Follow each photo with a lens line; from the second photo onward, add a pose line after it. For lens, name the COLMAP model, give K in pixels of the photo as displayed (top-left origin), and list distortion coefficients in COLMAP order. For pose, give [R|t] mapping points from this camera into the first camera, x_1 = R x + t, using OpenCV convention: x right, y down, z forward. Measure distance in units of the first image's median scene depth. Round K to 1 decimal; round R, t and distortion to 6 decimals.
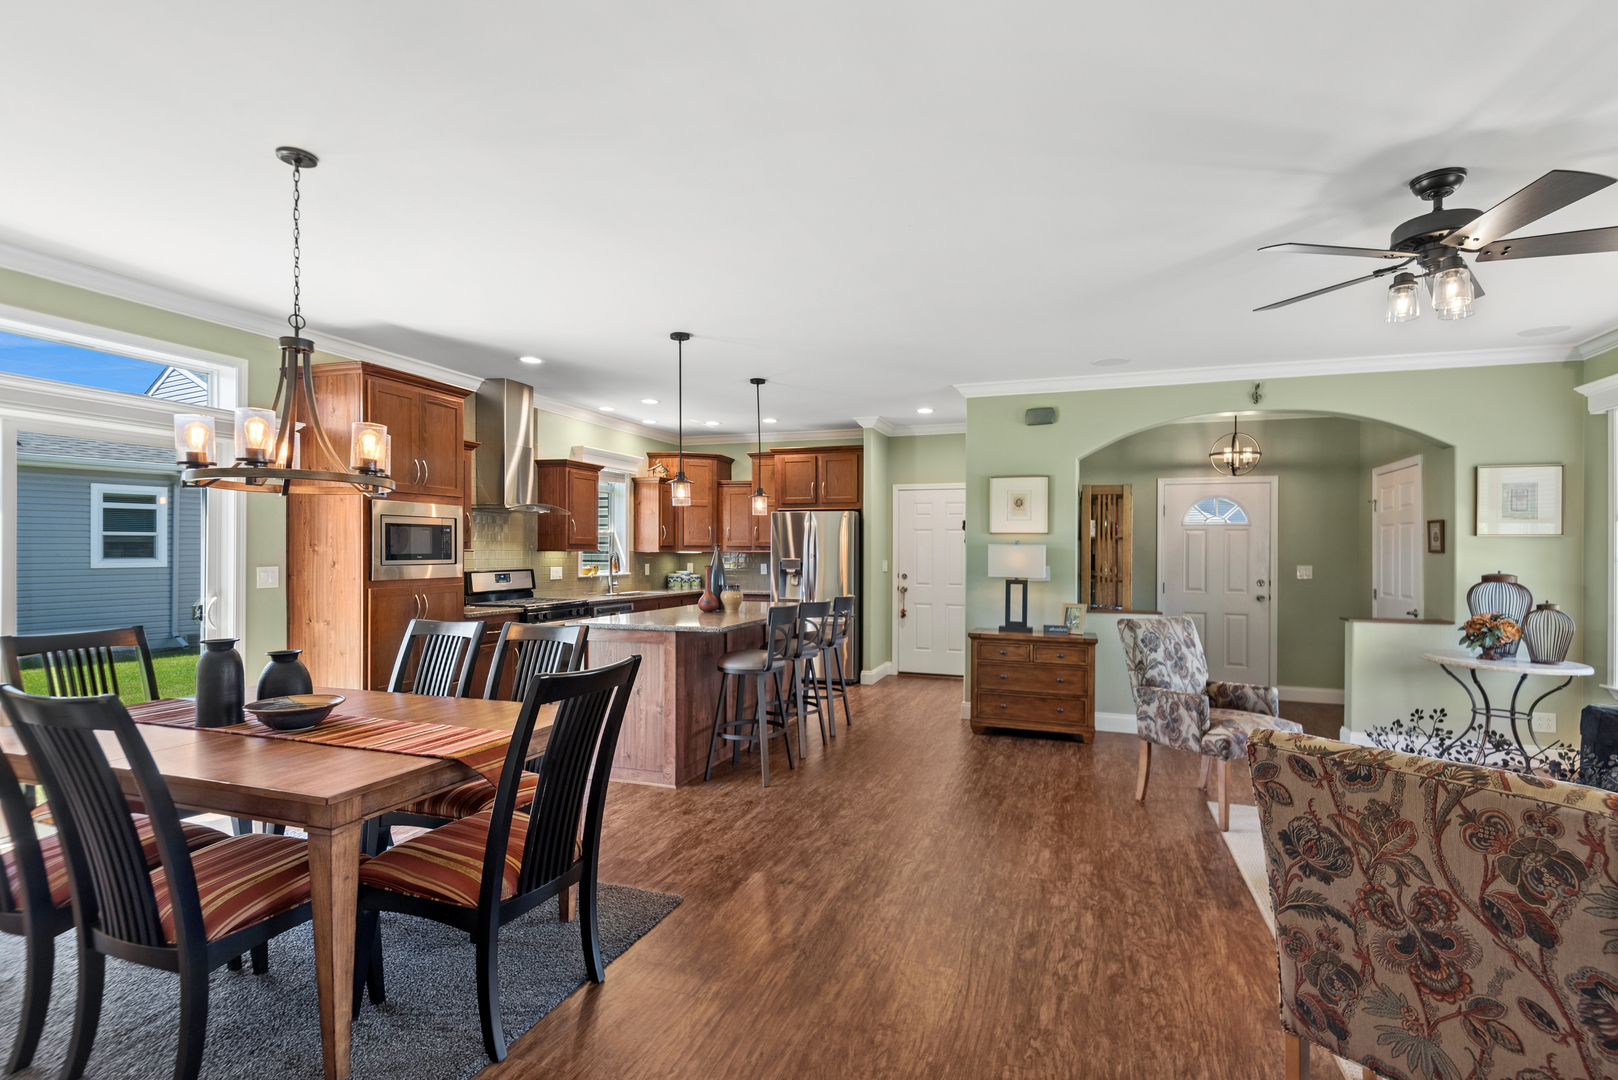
lens RADIAL K [[775.1, 0, 840.8], [0, 775.1, 541.7], [0, 0, 1]] dist [0.059431, -0.033681]
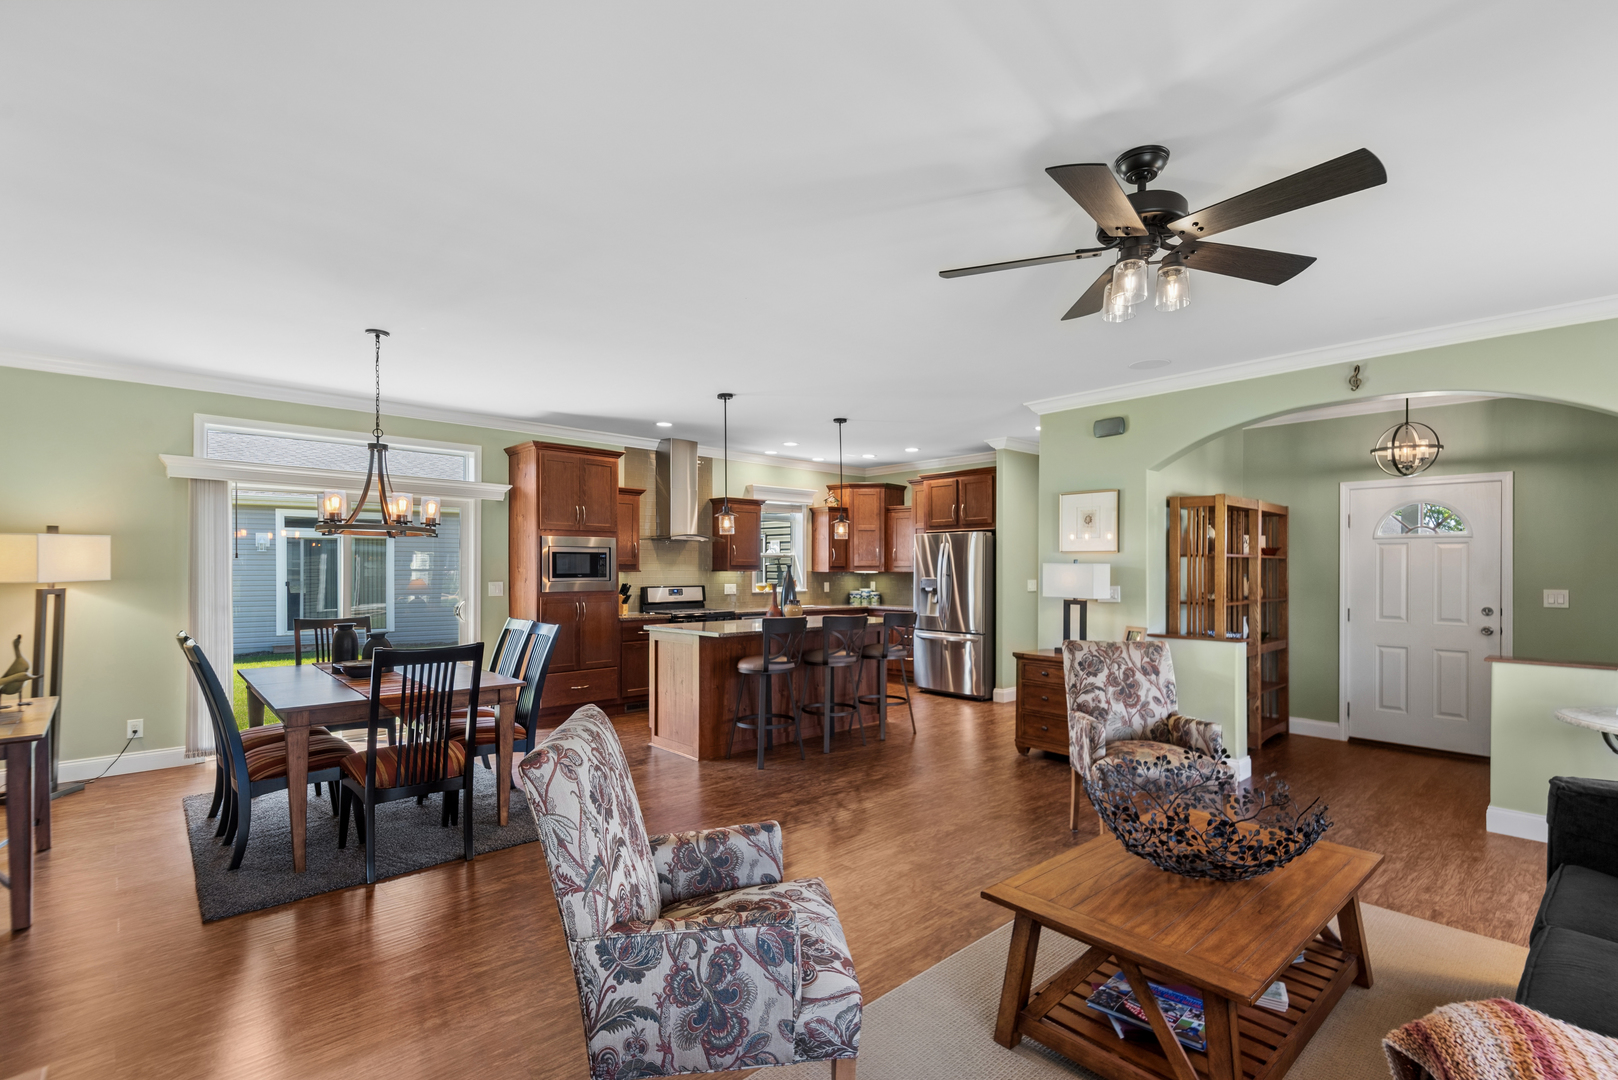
lens RADIAL K [[755.0, 0, 814.3], [0, 755.0, 563.8], [0, 0, 1]] dist [0.044154, -0.018859]
pose [[0.875062, -0.006430, -0.483968, 0.416098], [0.007543, 0.999971, 0.000354, 0.001064], [0.483952, -0.003960, 0.875085, 0.023241]]
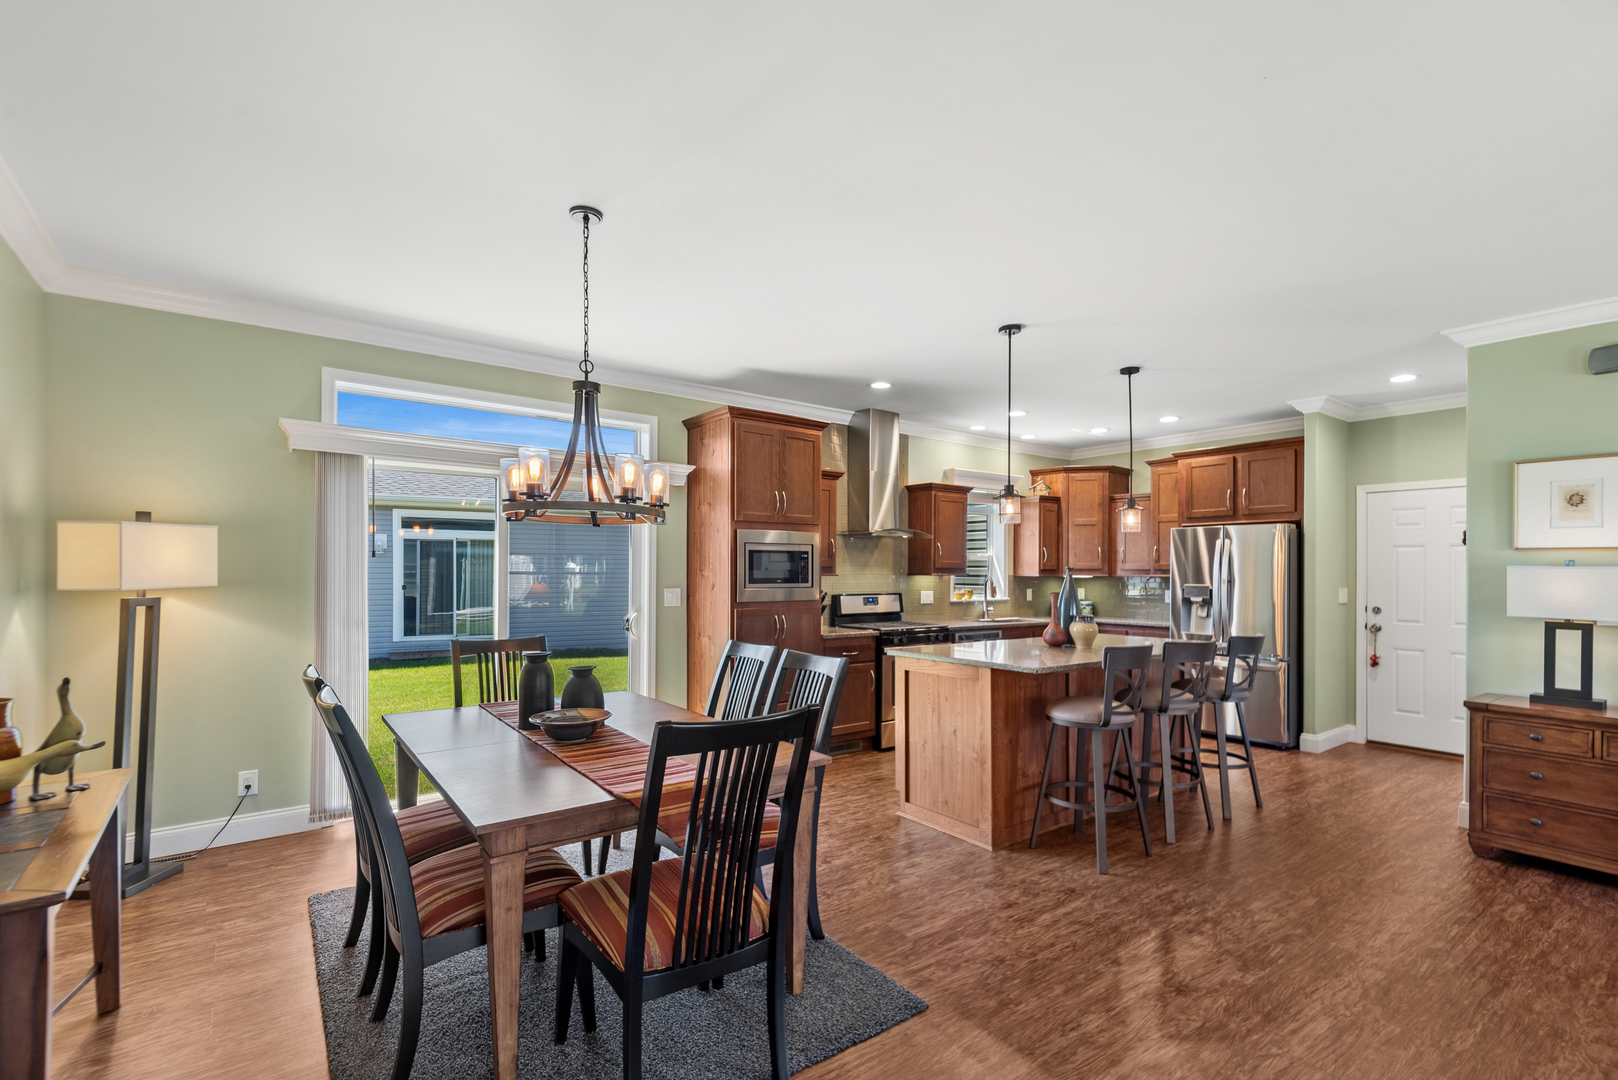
lens RADIAL K [[755.0, 0, 814.3], [0, 755.0, 563.8], [0, 0, 1]] dist [0.044154, -0.018859]
pose [[0.825287, -0.007432, -0.564664, 0.080139], [0.006108, 0.999972, -0.004234, 0.000766], [0.564680, 0.000046, 0.825310, 0.149888]]
